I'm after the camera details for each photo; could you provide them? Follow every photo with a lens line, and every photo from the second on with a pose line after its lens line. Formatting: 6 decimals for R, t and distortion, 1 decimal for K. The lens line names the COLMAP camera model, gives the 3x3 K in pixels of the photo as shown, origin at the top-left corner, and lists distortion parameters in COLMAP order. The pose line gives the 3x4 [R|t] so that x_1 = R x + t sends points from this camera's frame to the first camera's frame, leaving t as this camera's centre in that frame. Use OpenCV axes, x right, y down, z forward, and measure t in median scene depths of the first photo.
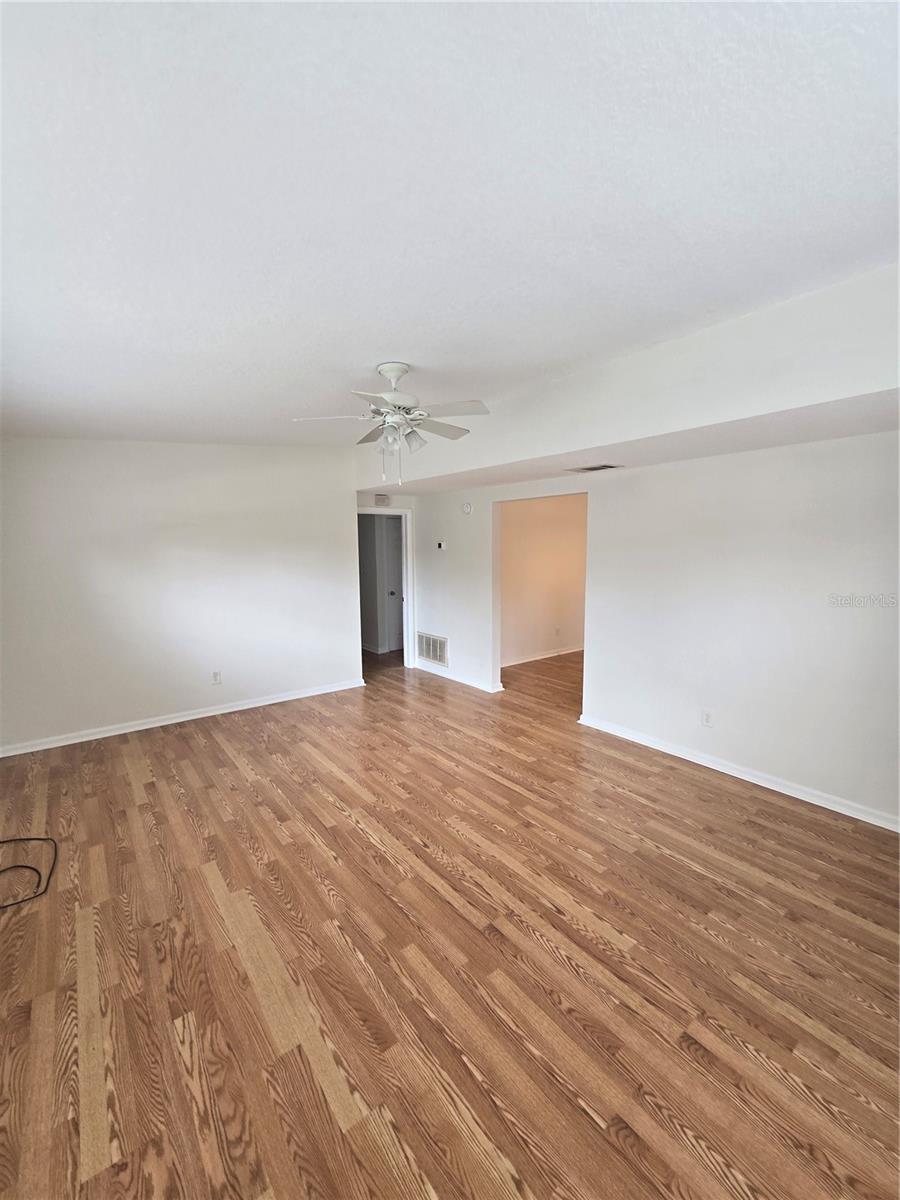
lens RADIAL K [[490.1, 0, 449.2], [0, 490.1, 597.5], [0, 0, 1]] dist [0.000682, -0.000051]
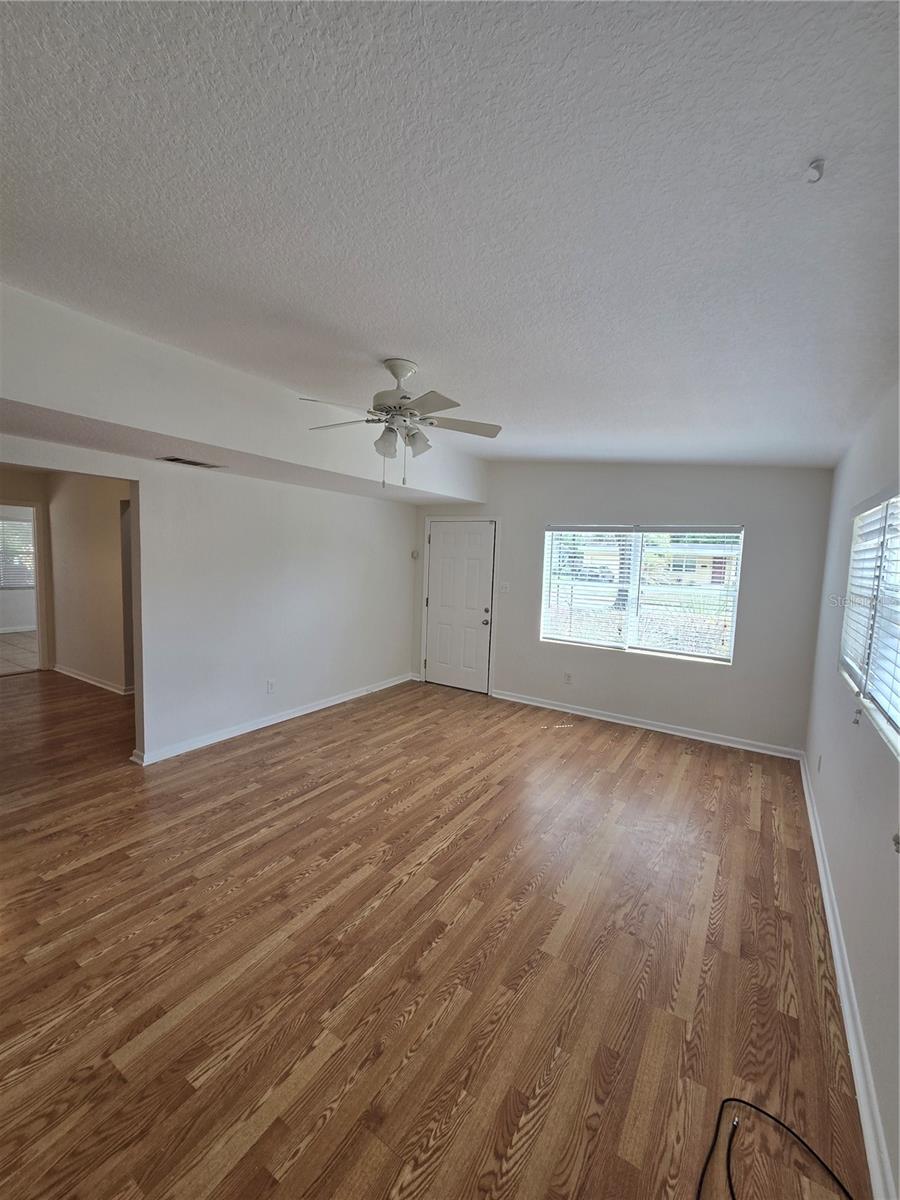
lens RADIAL K [[490.1, 0, 448.4], [0, 490.1, 602.2], [0, 0, 1]] dist [0.000682, -0.000051]
pose [[-0.330633, -0.095885, 0.938876, -0.952225], [0.067804, 0.989841, 0.124968, -0.118916], [-0.941320, 0.104979, -0.320773, 1.128830]]
